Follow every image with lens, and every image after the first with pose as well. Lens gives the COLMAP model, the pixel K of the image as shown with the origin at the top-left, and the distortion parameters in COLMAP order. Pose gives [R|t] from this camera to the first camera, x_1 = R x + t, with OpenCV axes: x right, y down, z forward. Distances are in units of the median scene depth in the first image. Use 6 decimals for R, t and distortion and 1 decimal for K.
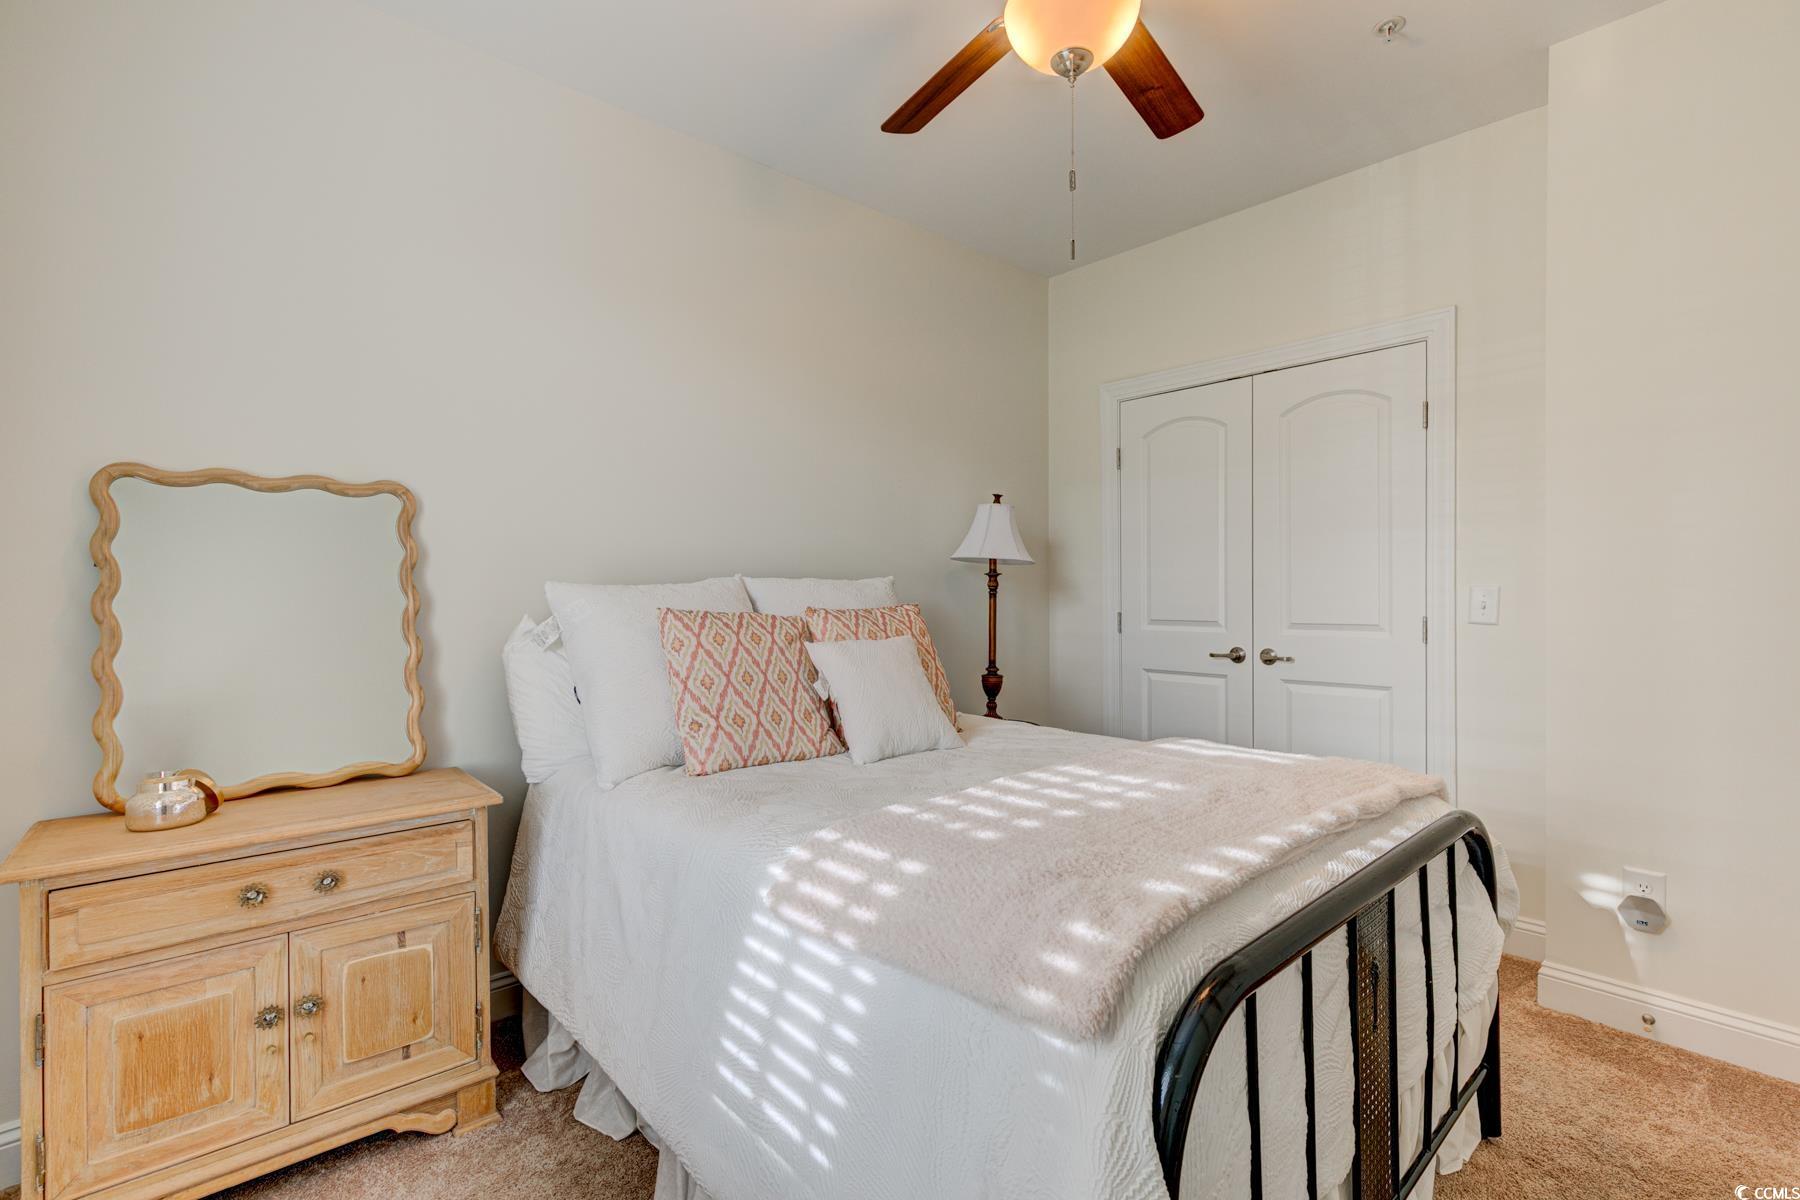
lens RADIAL K [[809.6, 0, 905.5], [0, 809.6, 592.6], [0, 0, 1]] dist [0.000680, -0.000428]
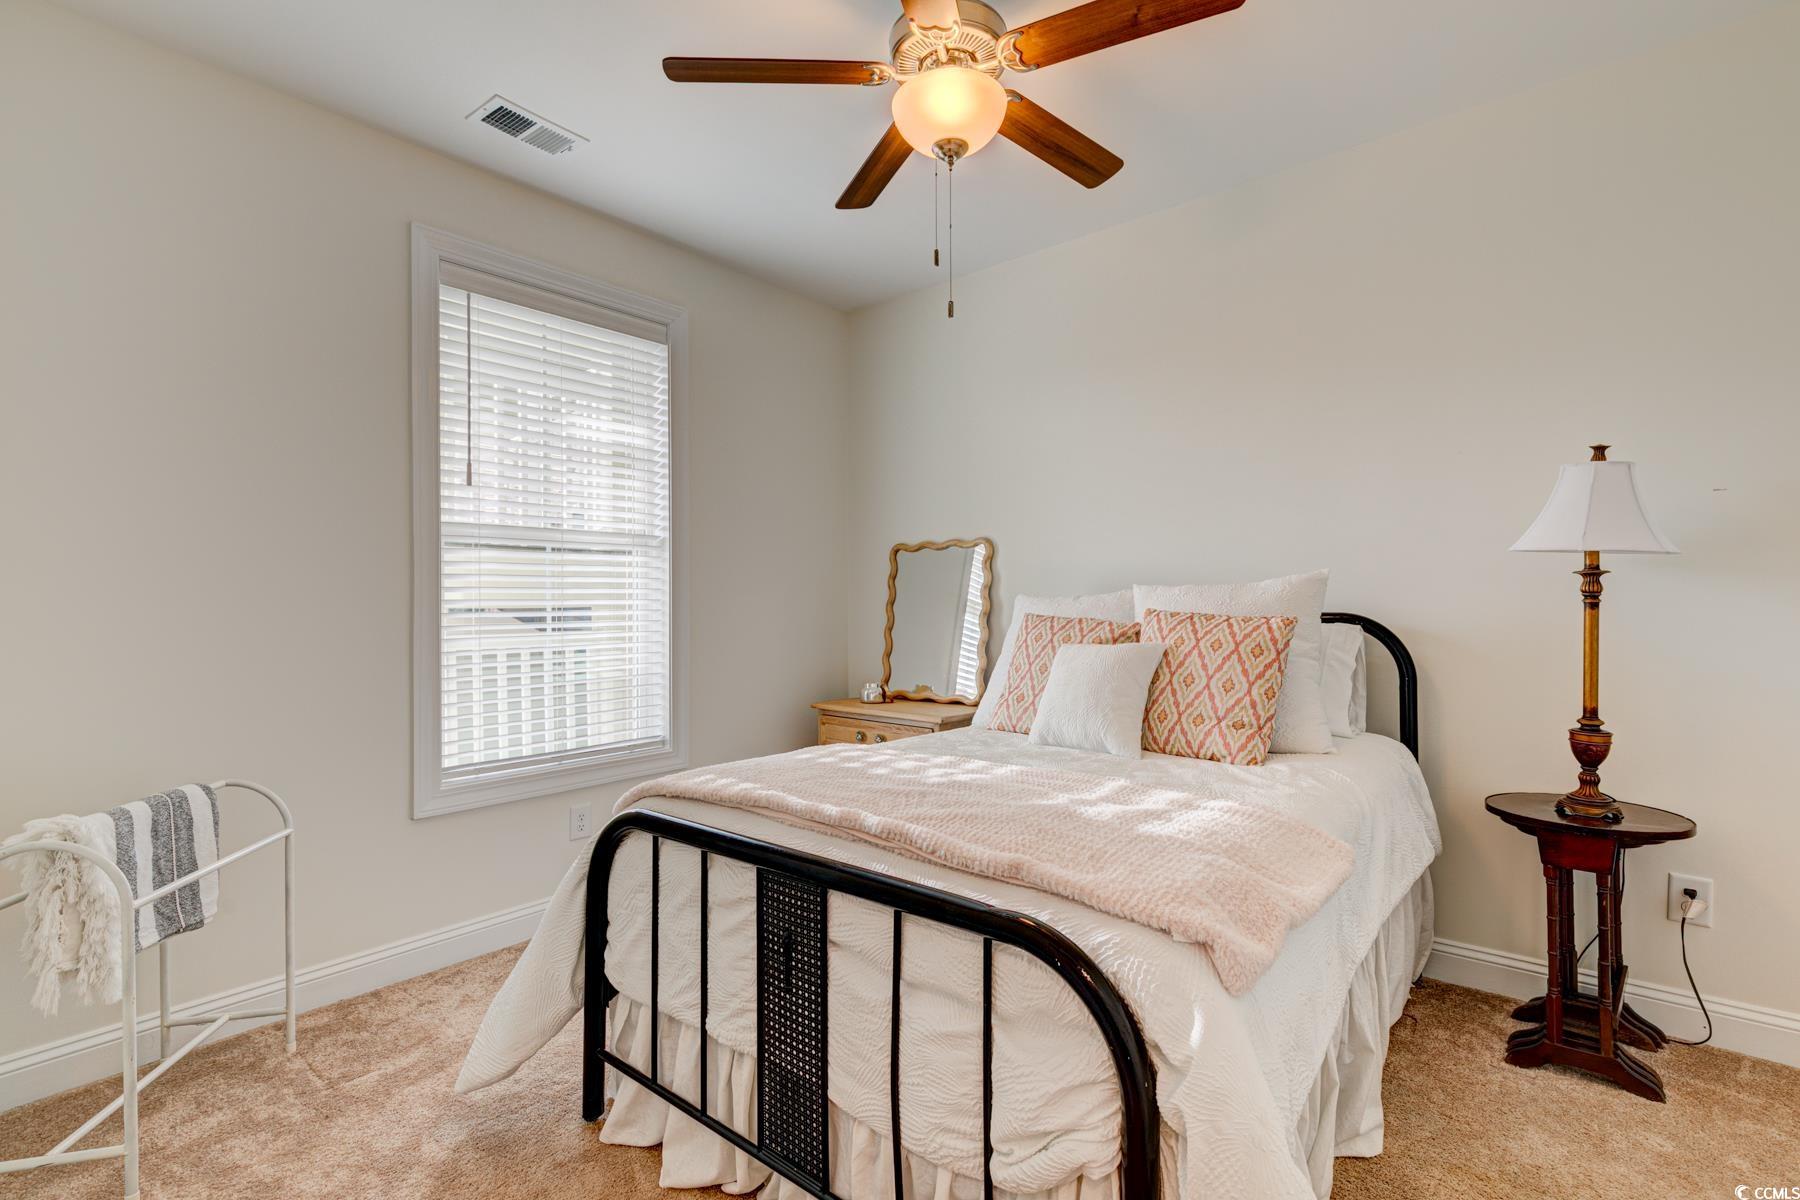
lens RADIAL K [[809.6, 0, 905.5], [0, 809.6, 603.2], [0, 0, 1]] dist [0.000680, -0.000428]
pose [[0.139195, 0.001233, -0.990264, 0.663906], [-0.001040, 0.999999, 0.001099, 0.001061], [0.990264, 0.000877, 0.139196, 0.378439]]
